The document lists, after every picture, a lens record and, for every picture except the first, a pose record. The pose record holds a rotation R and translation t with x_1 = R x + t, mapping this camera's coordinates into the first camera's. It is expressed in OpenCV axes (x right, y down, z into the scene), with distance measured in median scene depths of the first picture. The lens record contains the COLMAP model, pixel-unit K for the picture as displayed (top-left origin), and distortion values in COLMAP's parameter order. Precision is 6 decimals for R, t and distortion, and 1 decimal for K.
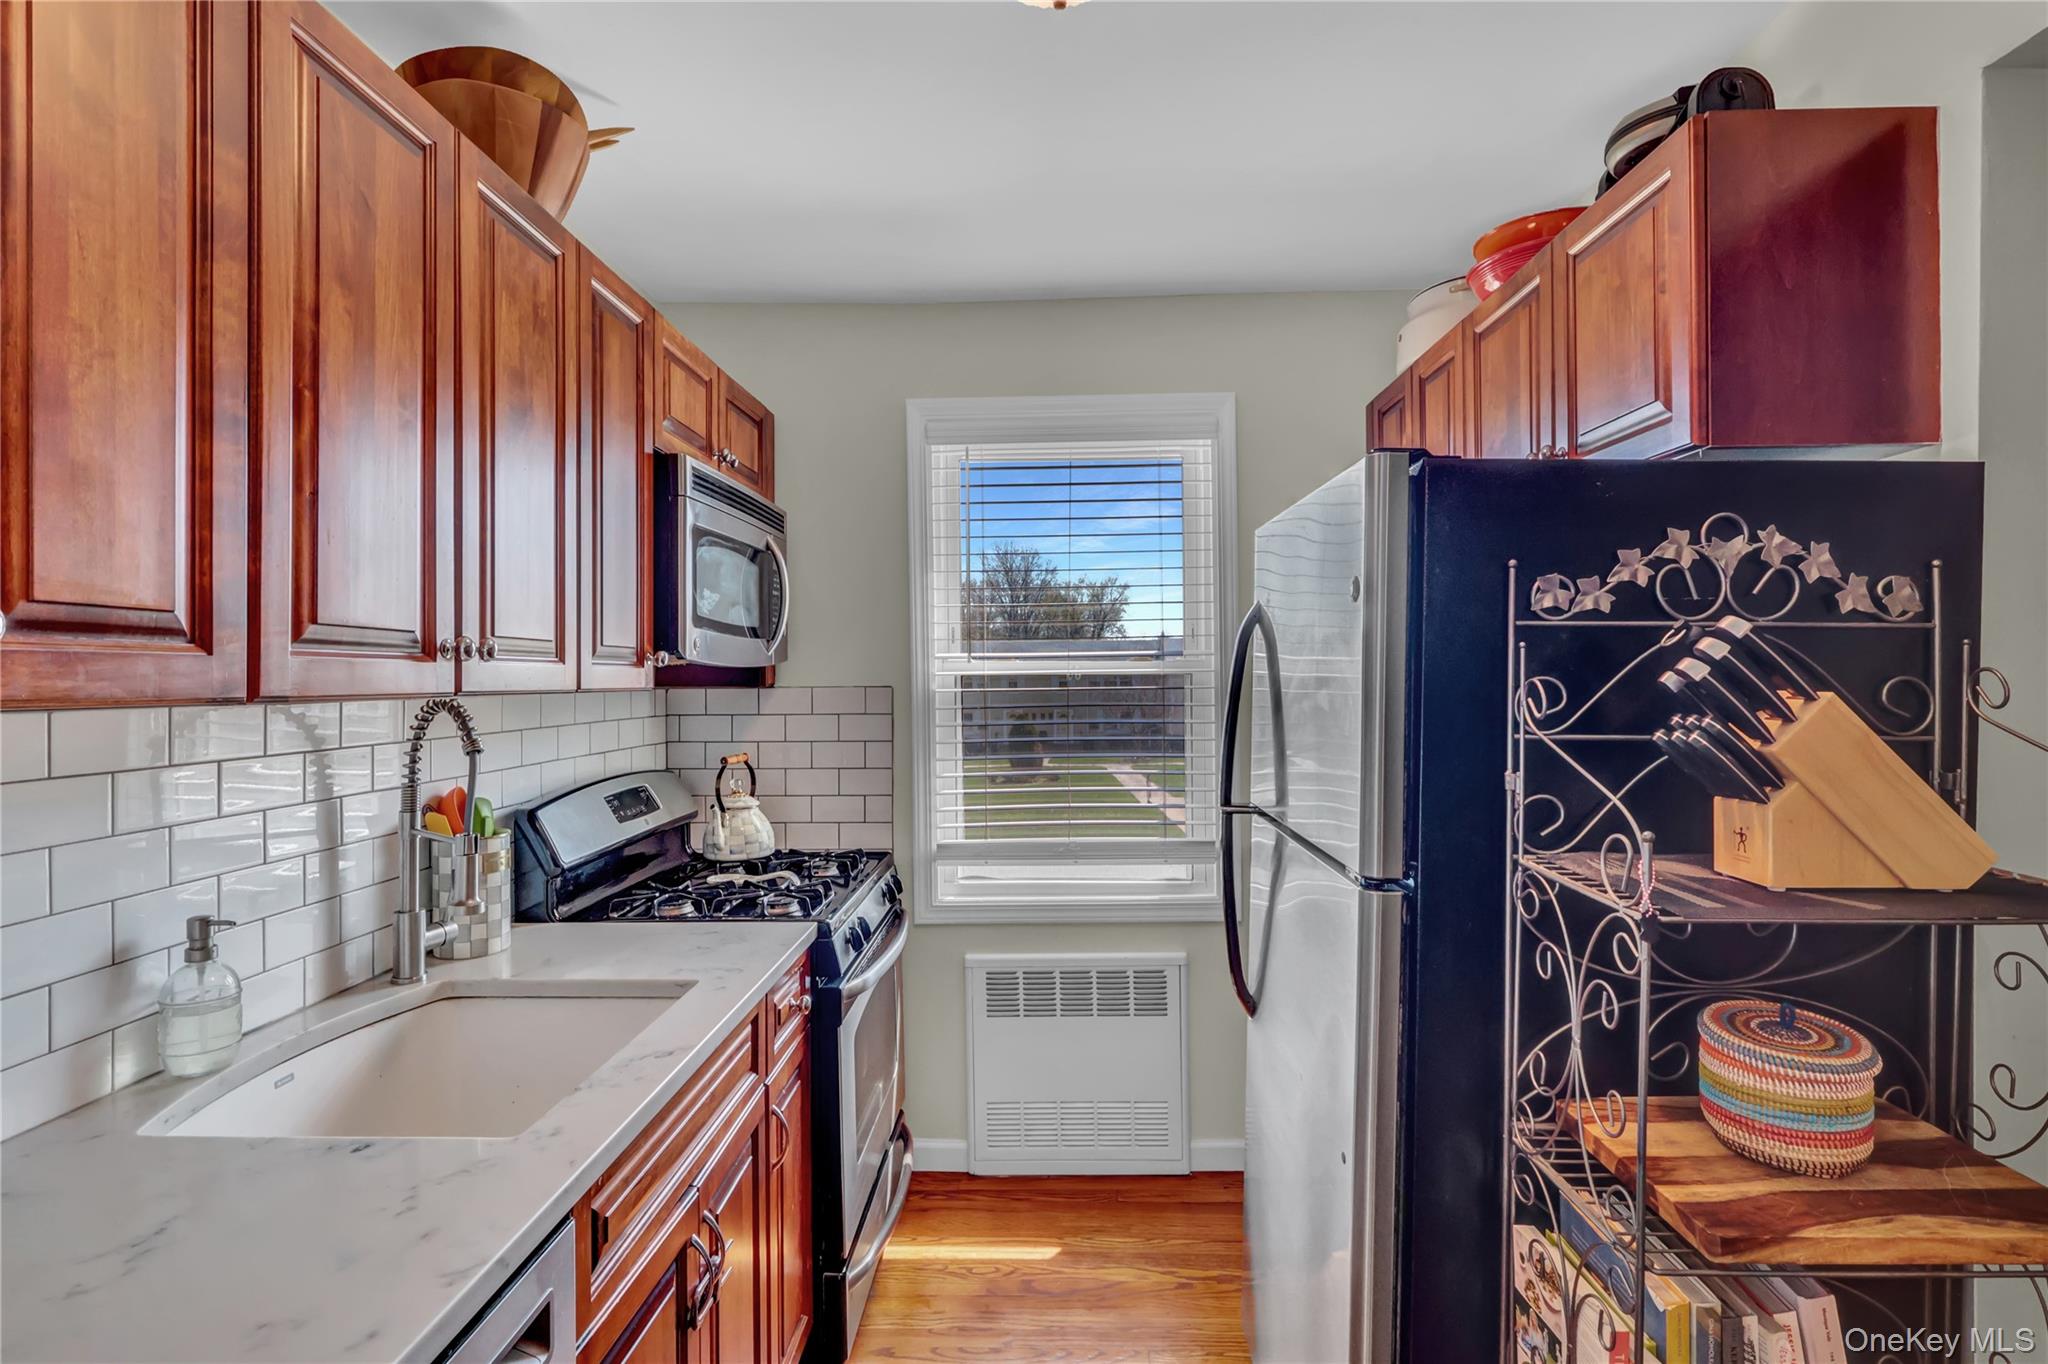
lens RADIAL K [[1016.4, 0, 1053.5], [0, 1016.4, 677.3], [0, 0, 1]] dist [-0.002399, 0.002750]
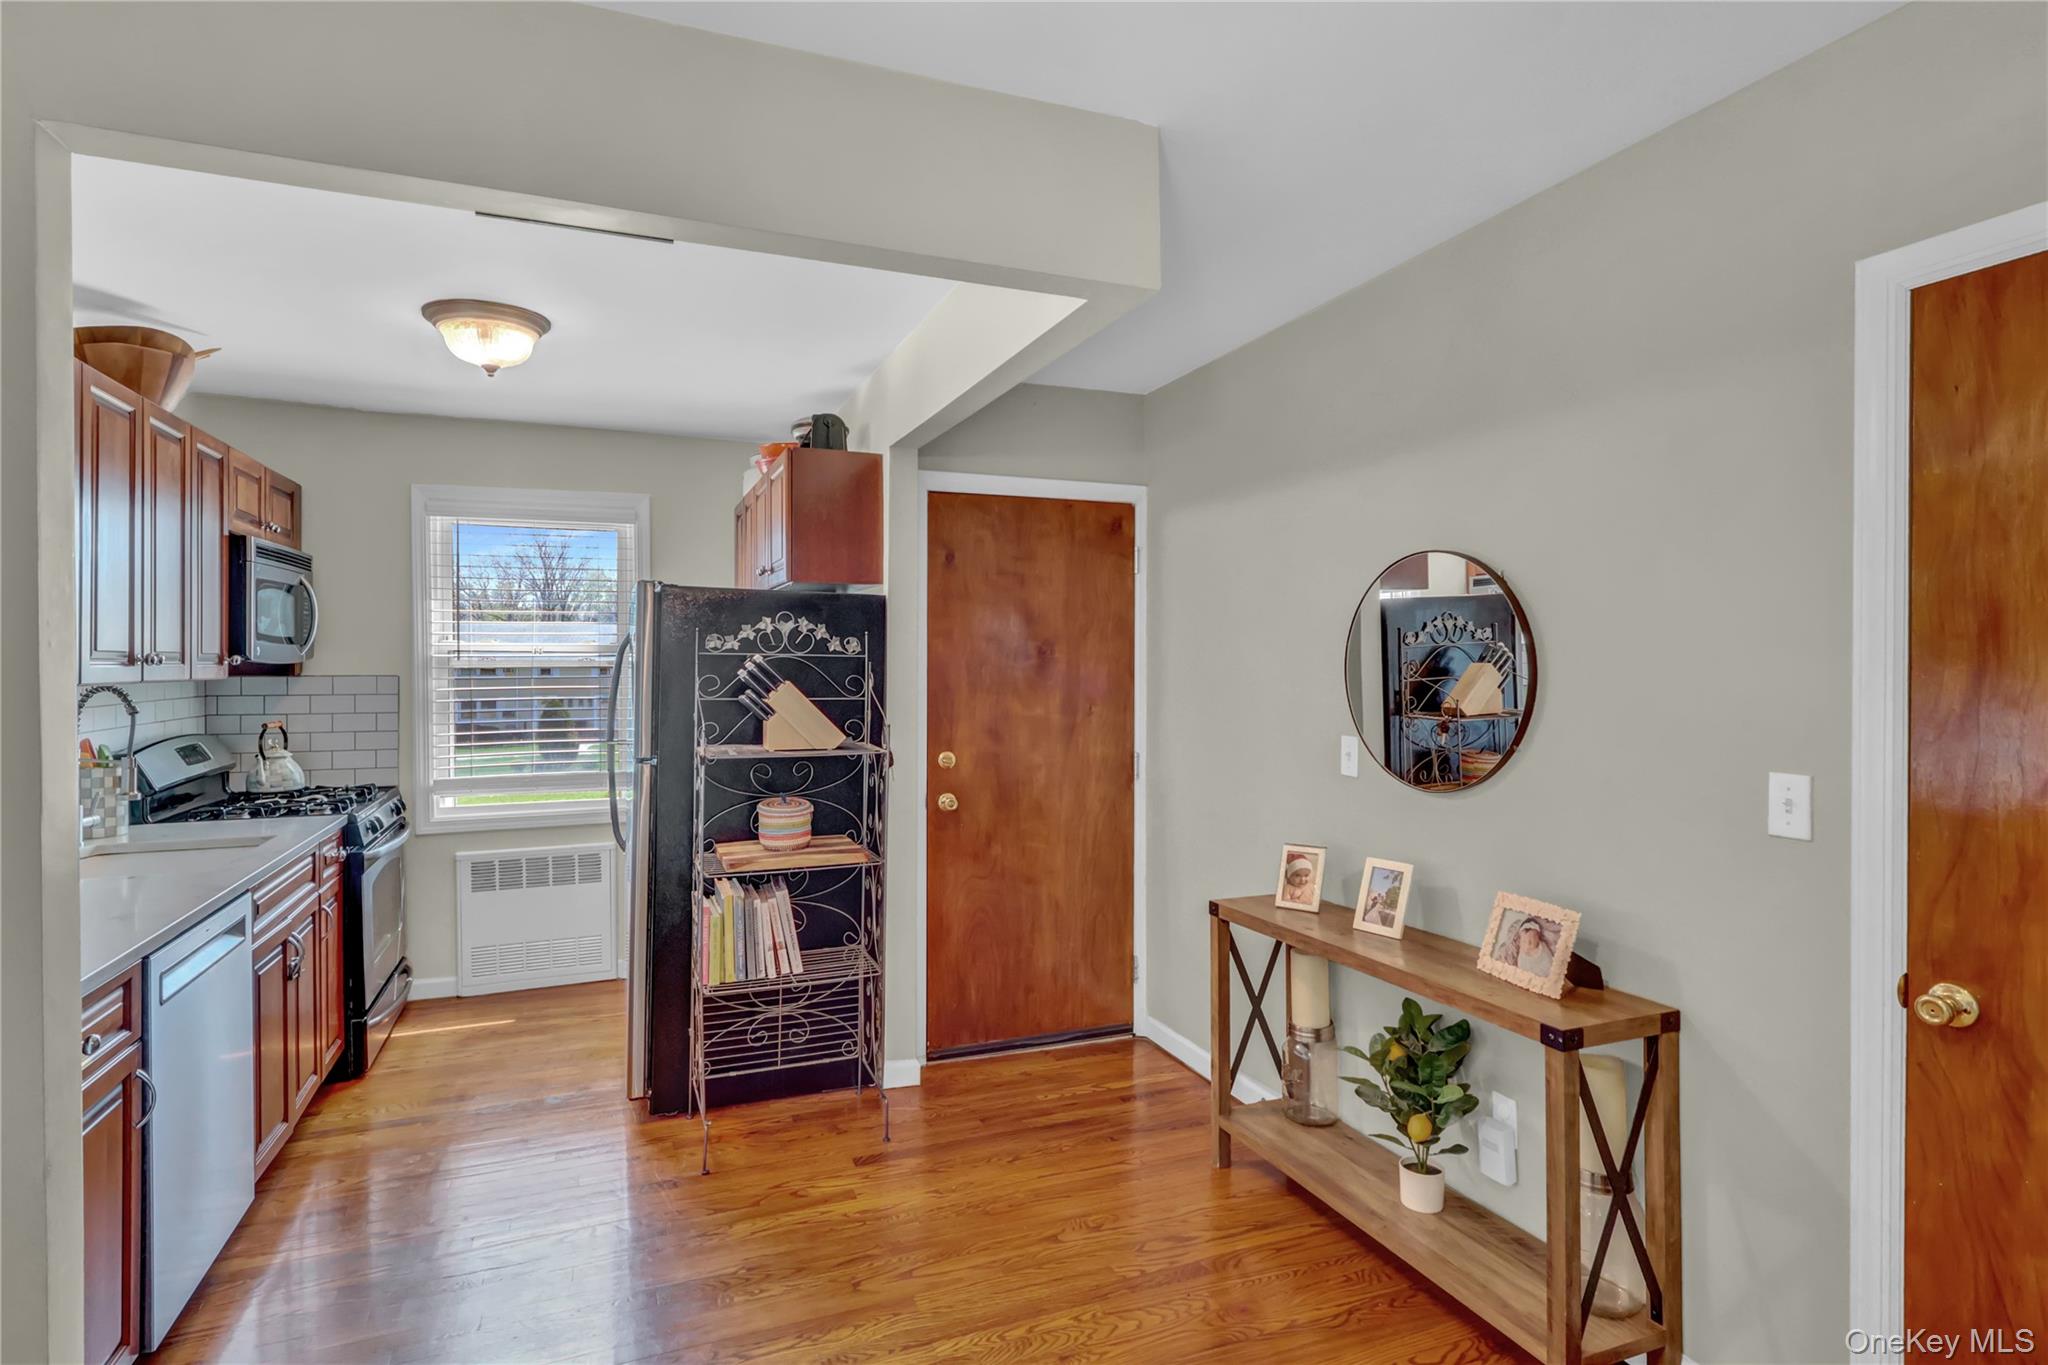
lens RADIAL K [[1016.4, 0, 1027.7], [0, 1016.4, 677.1], [0, 0, 1]] dist [-0.002399, 0.002750]
pose [[0.922498, 0.001604, 0.385999, 0.190420], [-0.008302, 0.999842, 0.015686, -0.031111], [-0.385913, -0.017675, 0.922366, -1.180638]]
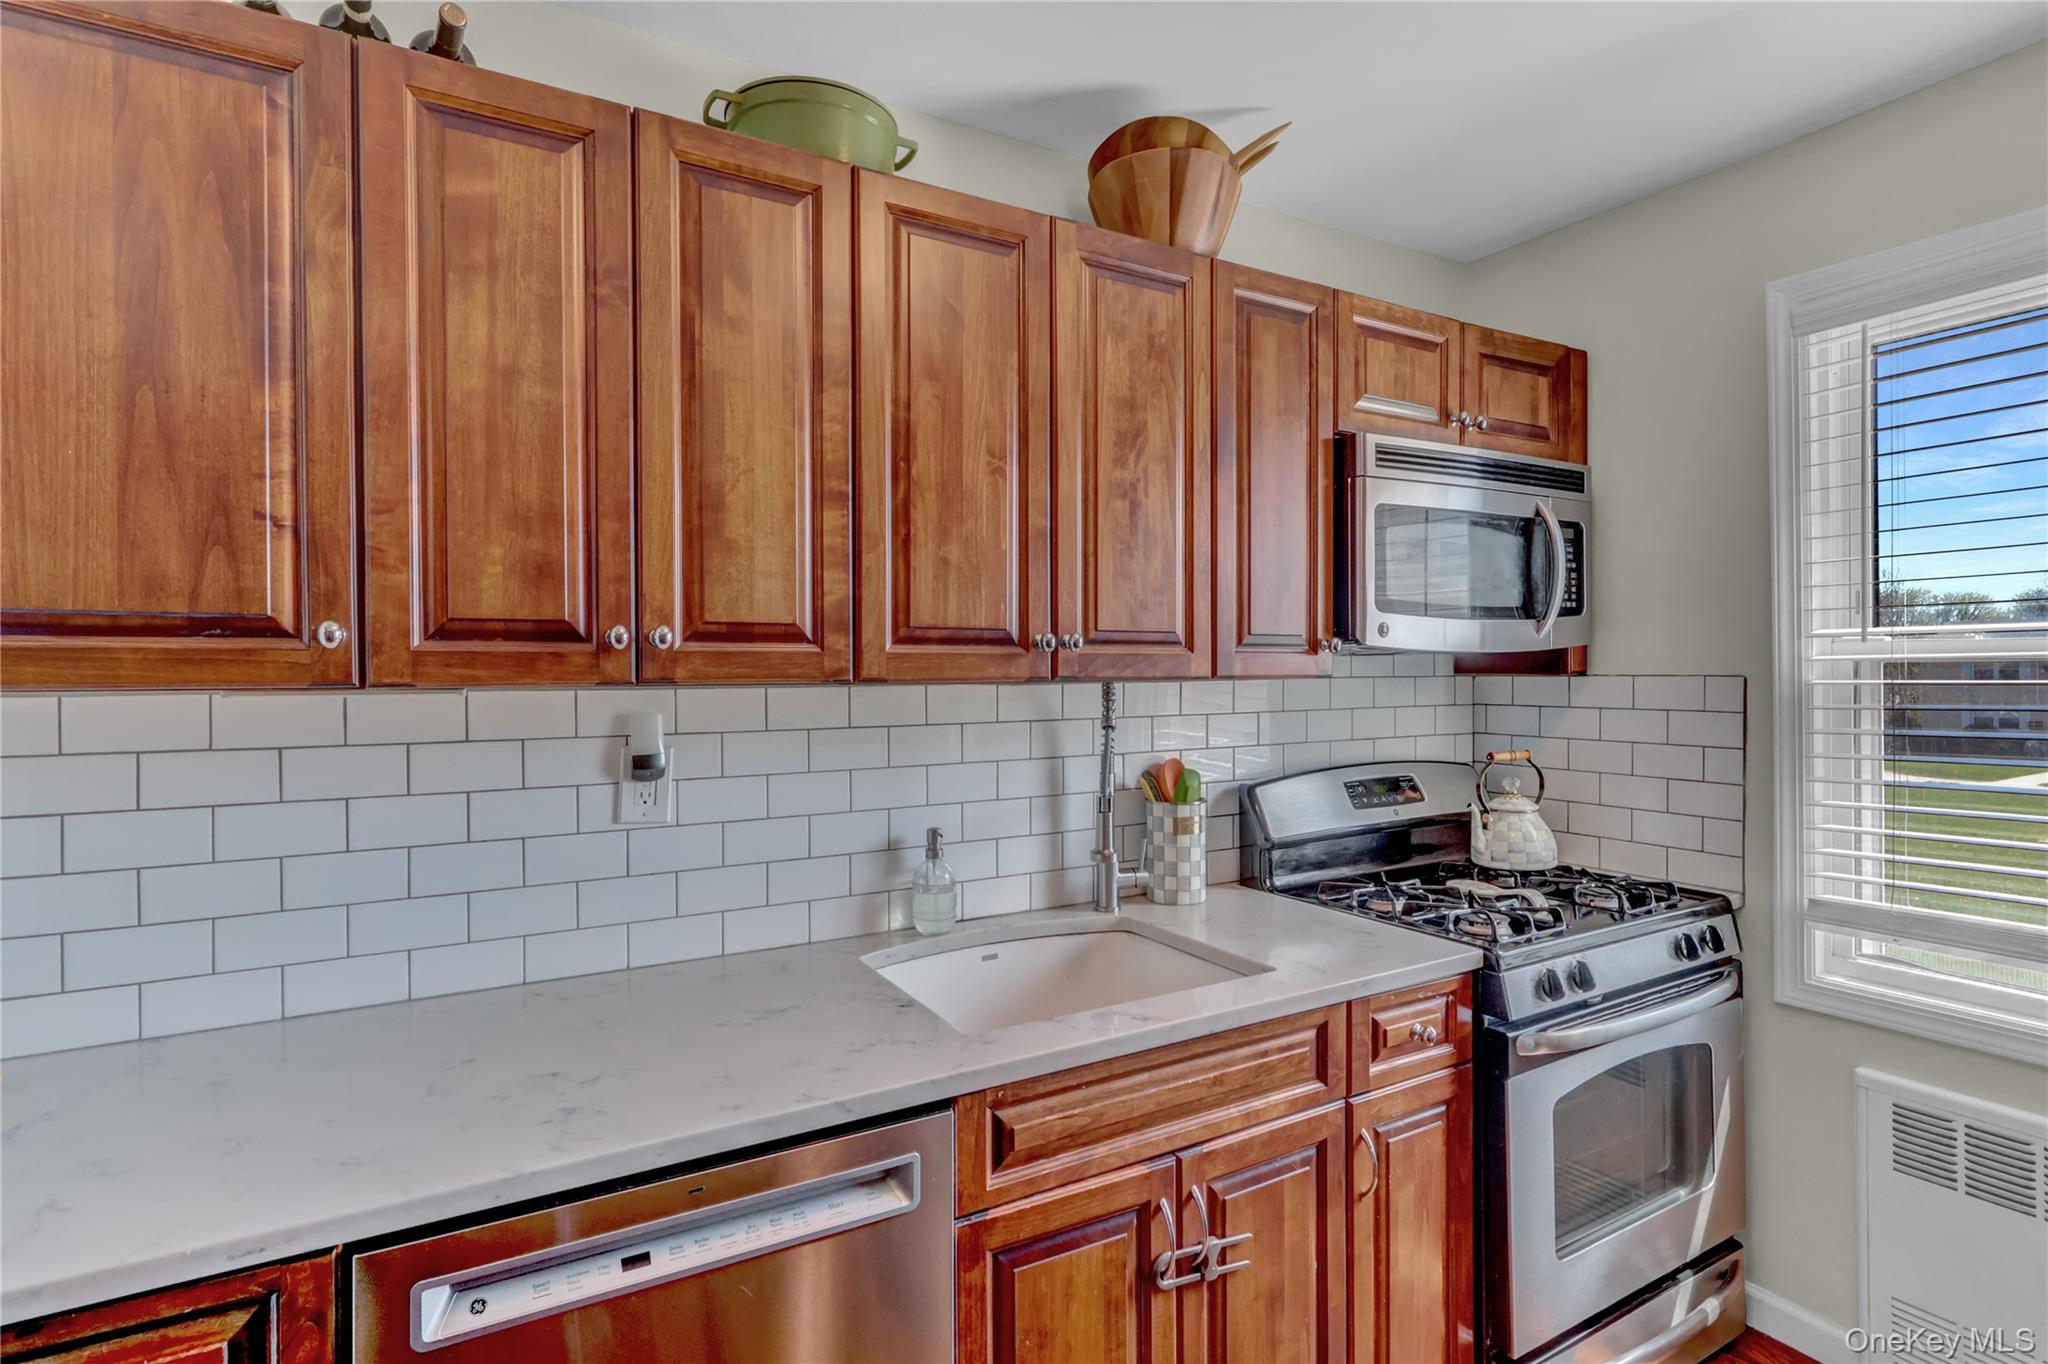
lens RADIAL K [[1016.4, 0, 1003.1], [0, 1016.4, 679.6], [0, 0, 1]] dist [-0.002399, 0.002750]
pose [[0.505250, 0.013436, -0.862869, 0.350468], [0.001518, 0.999863, 0.016458, -0.002407], [0.862972, -0.009625, 0.505160, 0.255712]]
